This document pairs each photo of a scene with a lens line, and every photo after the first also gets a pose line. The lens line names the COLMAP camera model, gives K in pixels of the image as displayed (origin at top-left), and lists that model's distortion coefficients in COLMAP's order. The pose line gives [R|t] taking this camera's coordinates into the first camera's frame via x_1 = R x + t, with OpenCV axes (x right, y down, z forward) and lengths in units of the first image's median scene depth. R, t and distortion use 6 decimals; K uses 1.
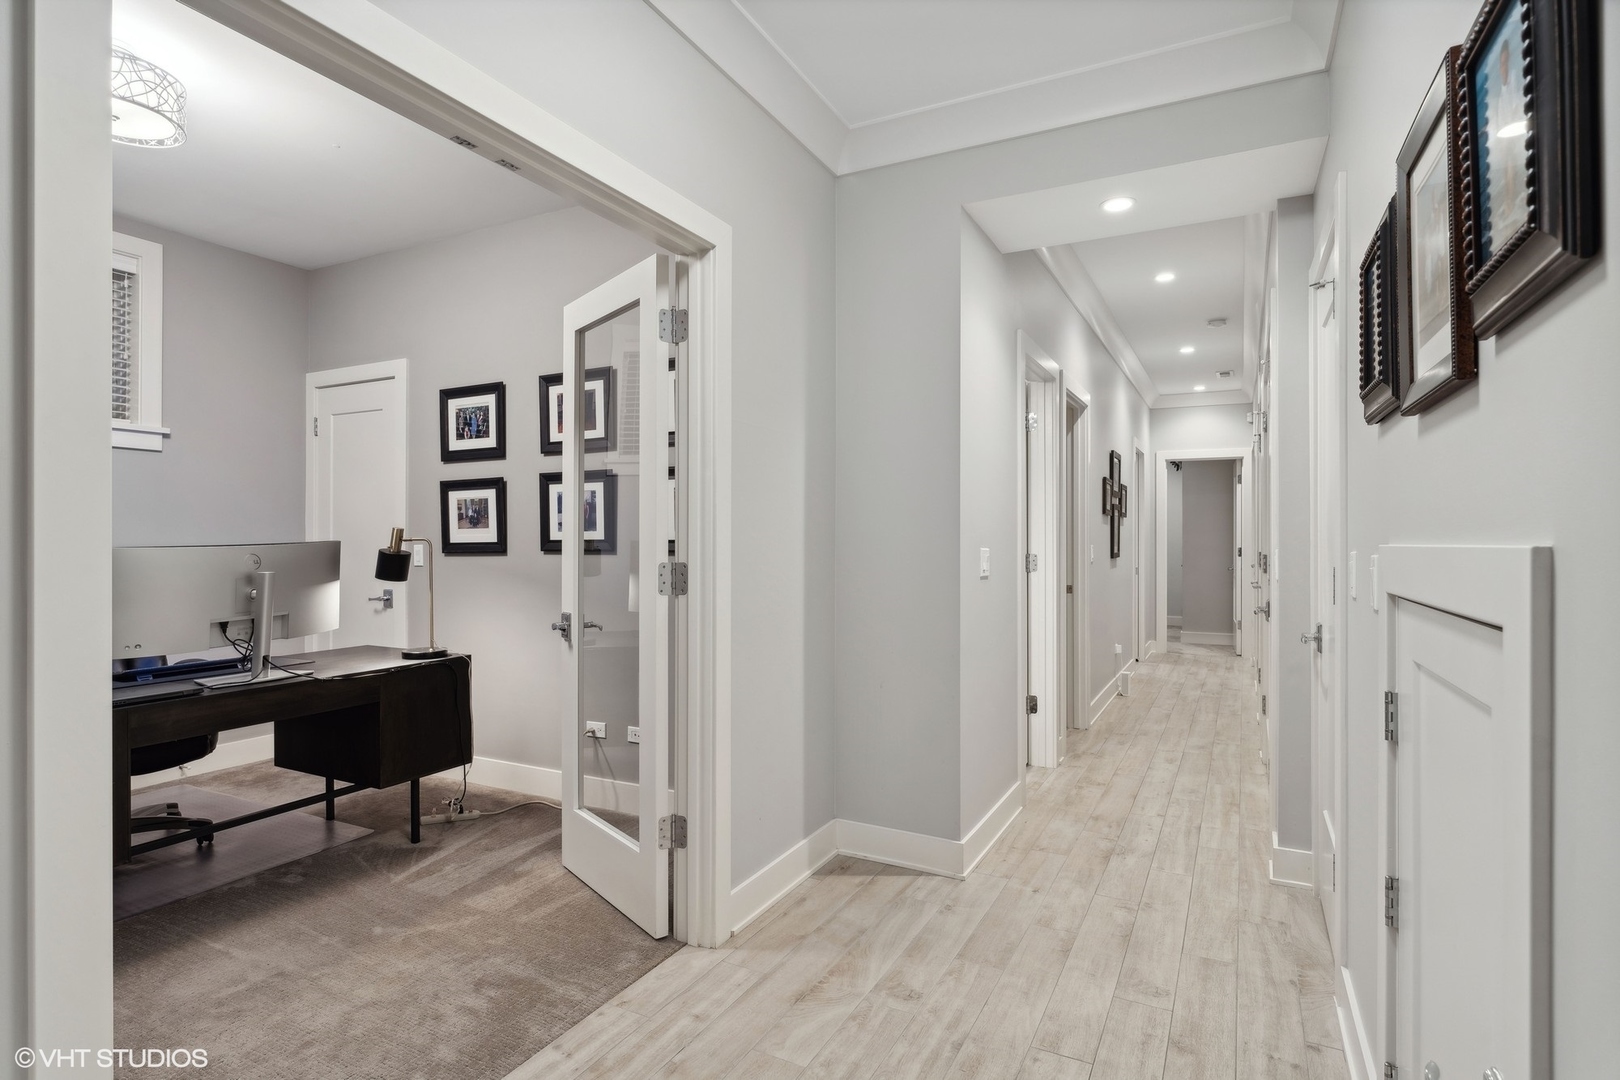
lens RADIAL K [[826.5, 0, 806.5], [0, 826.5, 539.0], [0, 0, 1]] dist [-0.007666, -0.000302]
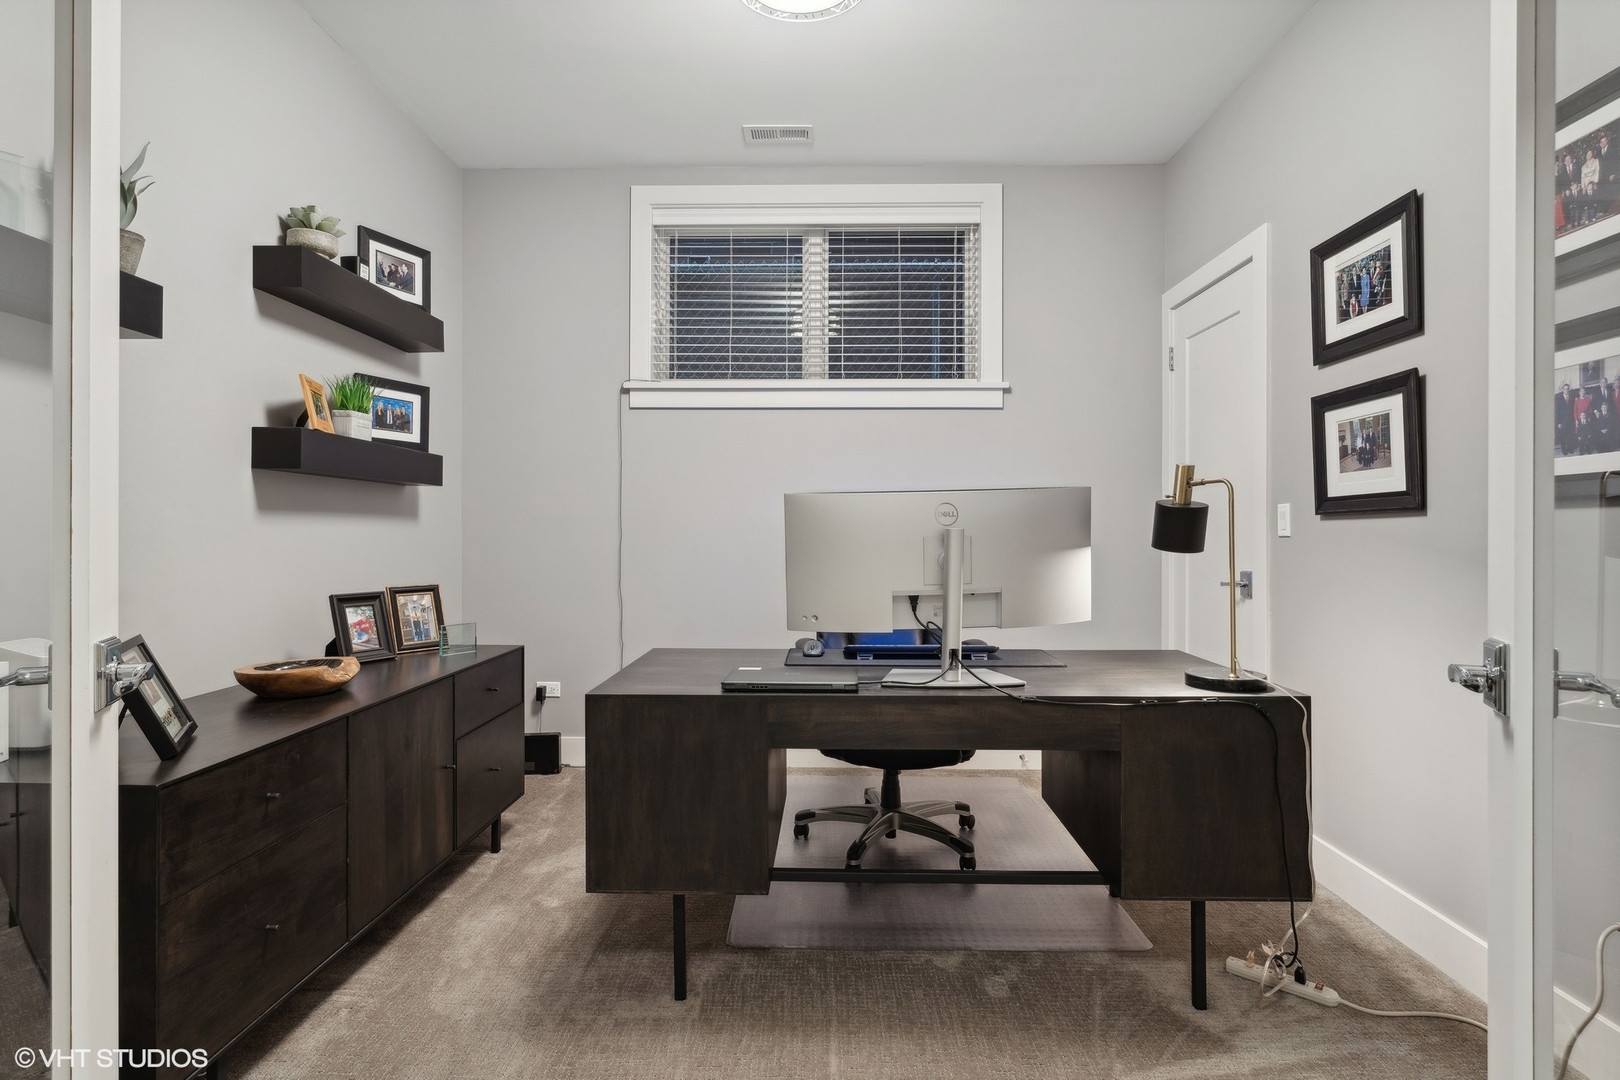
lens RADIAL K [[826.5, 0, 766.9], [0, 826.5, 522.1], [0, 0, 1]] dist [-0.007666, -0.000302]
pose [[0.430593, -0.003458, -0.902540, -0.069676], [-0.000146, 0.999992, -0.003902, 0.026302], [0.902546, 0.001812, 0.430589, 0.390745]]
